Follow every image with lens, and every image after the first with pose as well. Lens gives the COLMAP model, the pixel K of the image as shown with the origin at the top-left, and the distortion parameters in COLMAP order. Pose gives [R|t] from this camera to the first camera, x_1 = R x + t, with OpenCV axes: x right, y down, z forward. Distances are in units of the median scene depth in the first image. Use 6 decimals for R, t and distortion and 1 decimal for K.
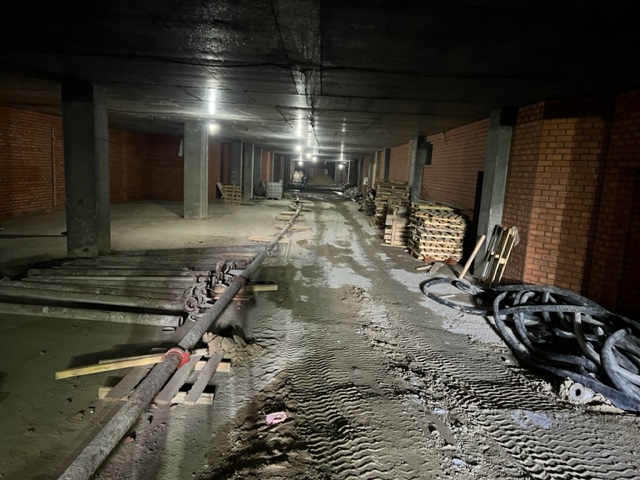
lens RADIAL K [[486.8, 0, 319.2], [0, 486.8, 238.9], [0, 0, 1]] dist [0.078125, -0.002211]
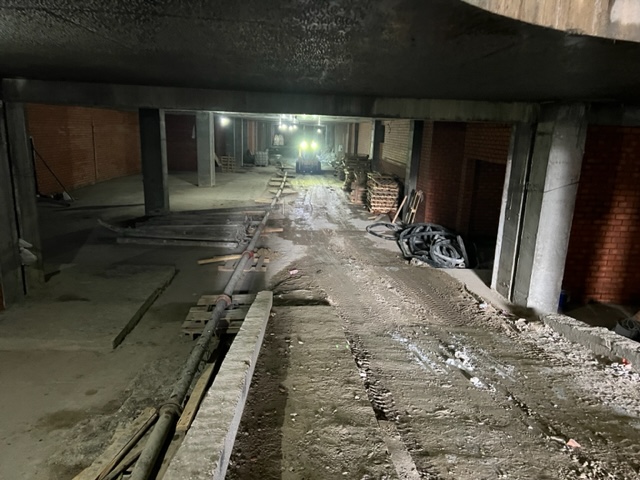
lens RADIAL K [[486.8, 0, 320.0], [0, 486.8, 242.9], [0, 0, 1]] dist [0.078125, -0.002211]
pose [[0.998804, -0.029575, 0.038944, -0.016068], [0.025943, 0.995545, 0.090653, -0.005345], [-0.041452, -0.089534, 0.995121, -0.542277]]
